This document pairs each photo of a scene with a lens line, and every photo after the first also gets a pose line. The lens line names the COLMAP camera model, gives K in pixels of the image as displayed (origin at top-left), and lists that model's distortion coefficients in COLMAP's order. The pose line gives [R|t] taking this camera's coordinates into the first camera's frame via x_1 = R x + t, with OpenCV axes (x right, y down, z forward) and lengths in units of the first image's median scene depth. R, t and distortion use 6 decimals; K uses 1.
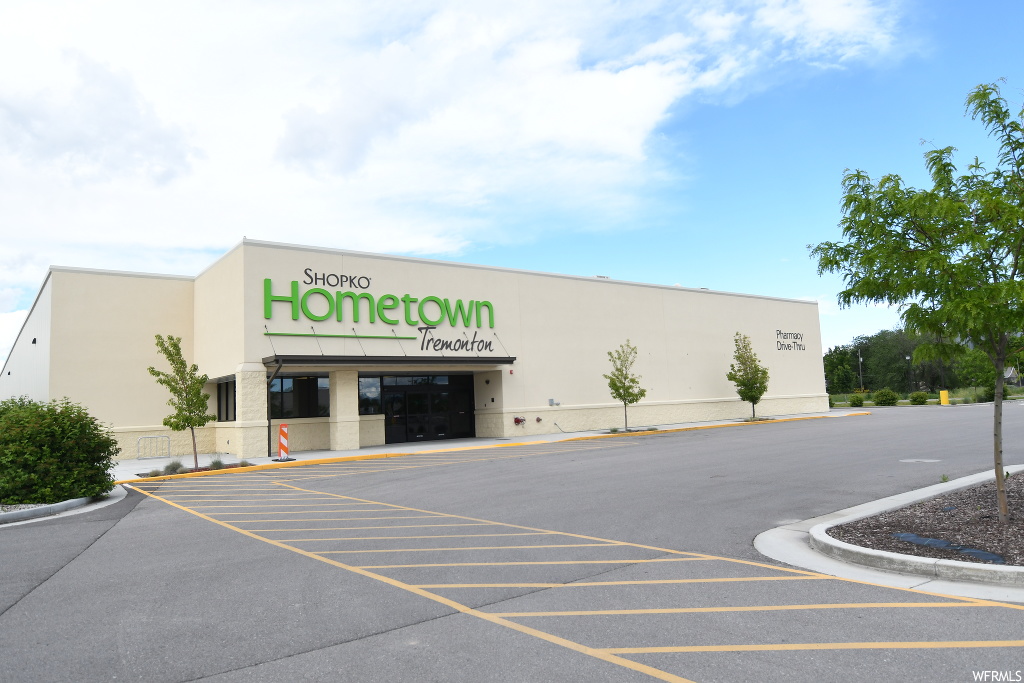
lens RADIAL K [[681.1, 0, 512.0], [0, 681.1, 341.5], [0, 0, 1]] dist [0.005626, 0.003017]
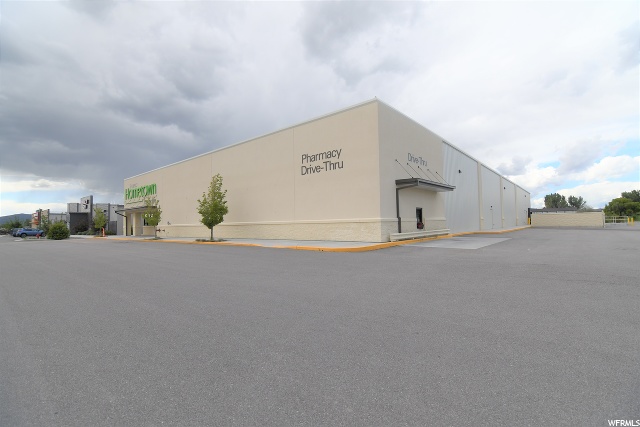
lens RADIAL K [[300.4, 0, 320.0], [0, 300.4, 213.5], [0, 0, 1]] dist [-0.000082, -0.000003]
pose [[0.212309, -0.001045, -0.977202, 0.797124], [0.098829, 0.994895, 0.020408, 0.059641], [0.972192, -0.100909, 0.211329, 0.896578]]
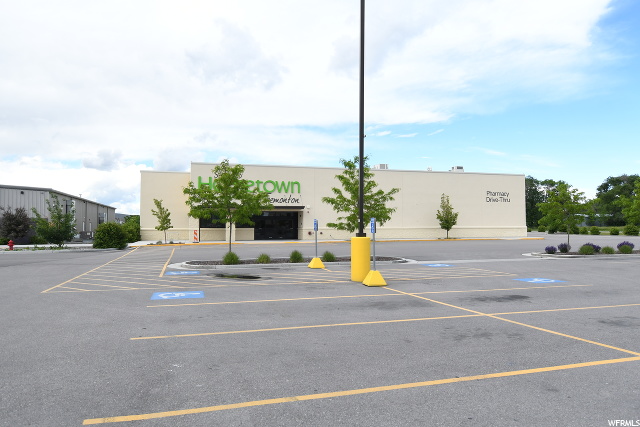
lens RADIAL K [[440.8, 0, 320.0], [0, 440.8, 213.5], [0, 0, 1]] dist [0.006431, -0.000873]
pose [[0.934245, 0.028879, -0.355460, 0.380961], [-0.003007, 0.997318, 0.073124, -0.040108], [0.356619, -0.067247, 0.931827, -0.250921]]
